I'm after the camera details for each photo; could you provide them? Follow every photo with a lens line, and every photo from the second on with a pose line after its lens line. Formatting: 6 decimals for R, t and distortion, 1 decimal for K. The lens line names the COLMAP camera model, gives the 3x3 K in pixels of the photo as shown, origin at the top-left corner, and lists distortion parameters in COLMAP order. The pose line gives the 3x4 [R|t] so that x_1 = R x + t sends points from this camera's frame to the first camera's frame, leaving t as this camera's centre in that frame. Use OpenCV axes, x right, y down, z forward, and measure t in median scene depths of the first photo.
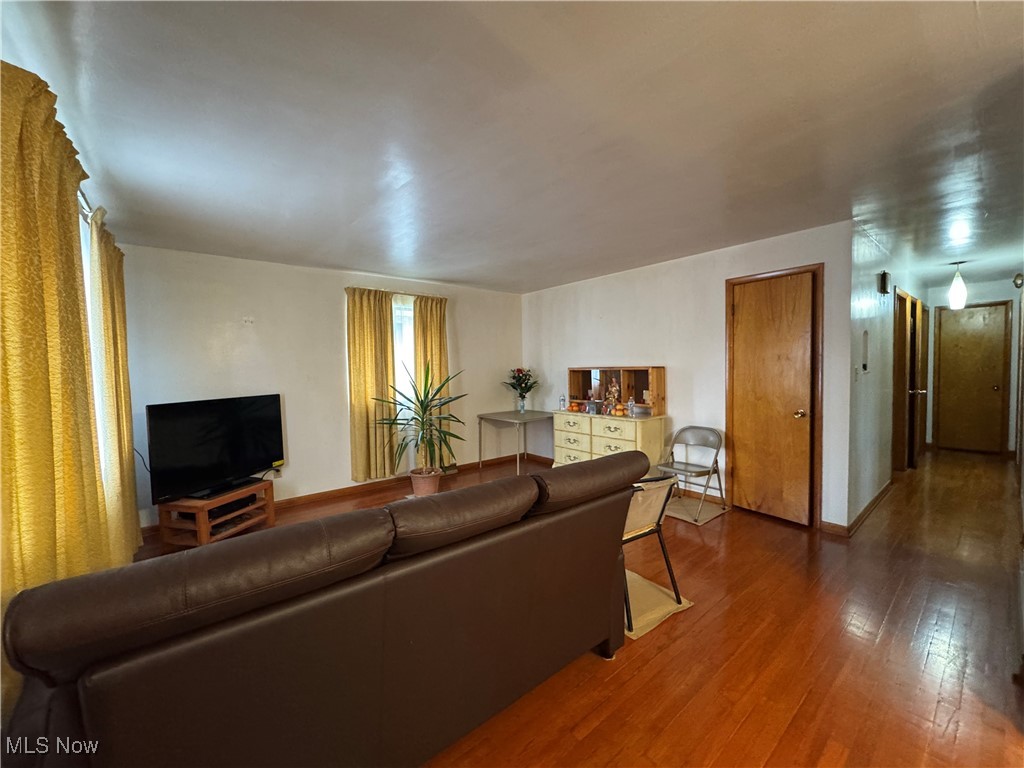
lens RADIAL K [[410.7, 0, 512.0], [0, 410.7, 384.0], [0, 0, 1]] dist [0.000884, 0.000103]
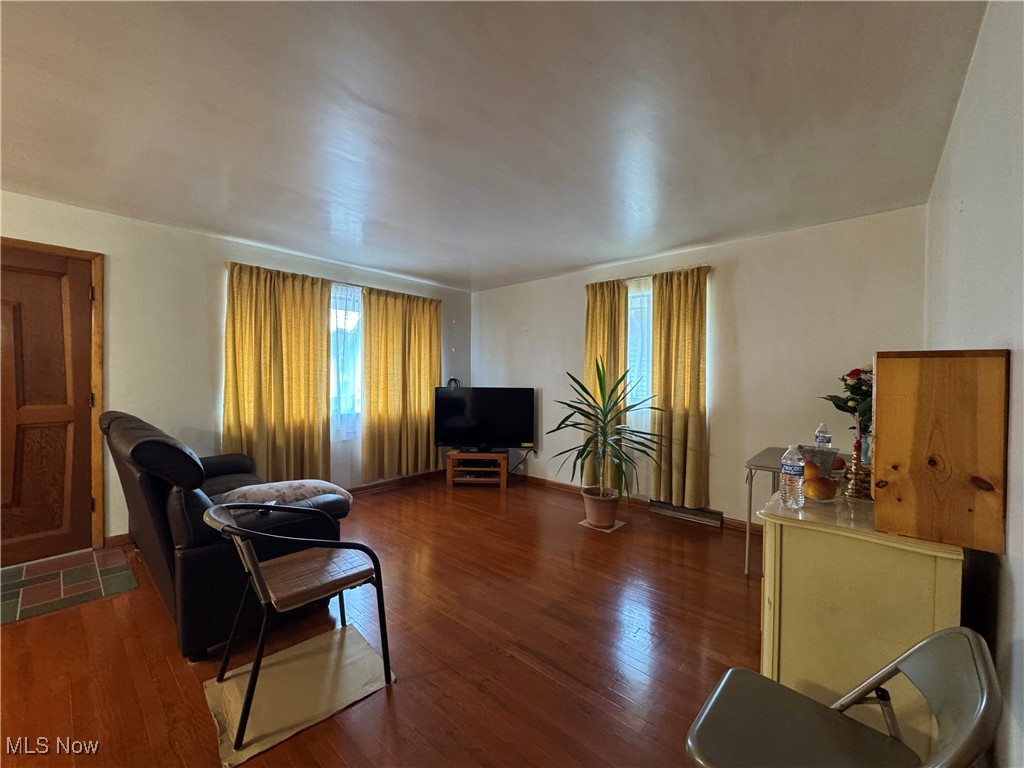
lens RADIAL K [[410.7, 0, 512.0], [0, 410.7, 384.0], [0, 0, 1]] dist [0.000884, 0.000103]
pose [[0.144950, 0.032655, -0.988900, 0.551968], [-0.053712, 0.998241, 0.025090, -0.012825], [0.987980, 0.049479, 0.146449, 0.681990]]
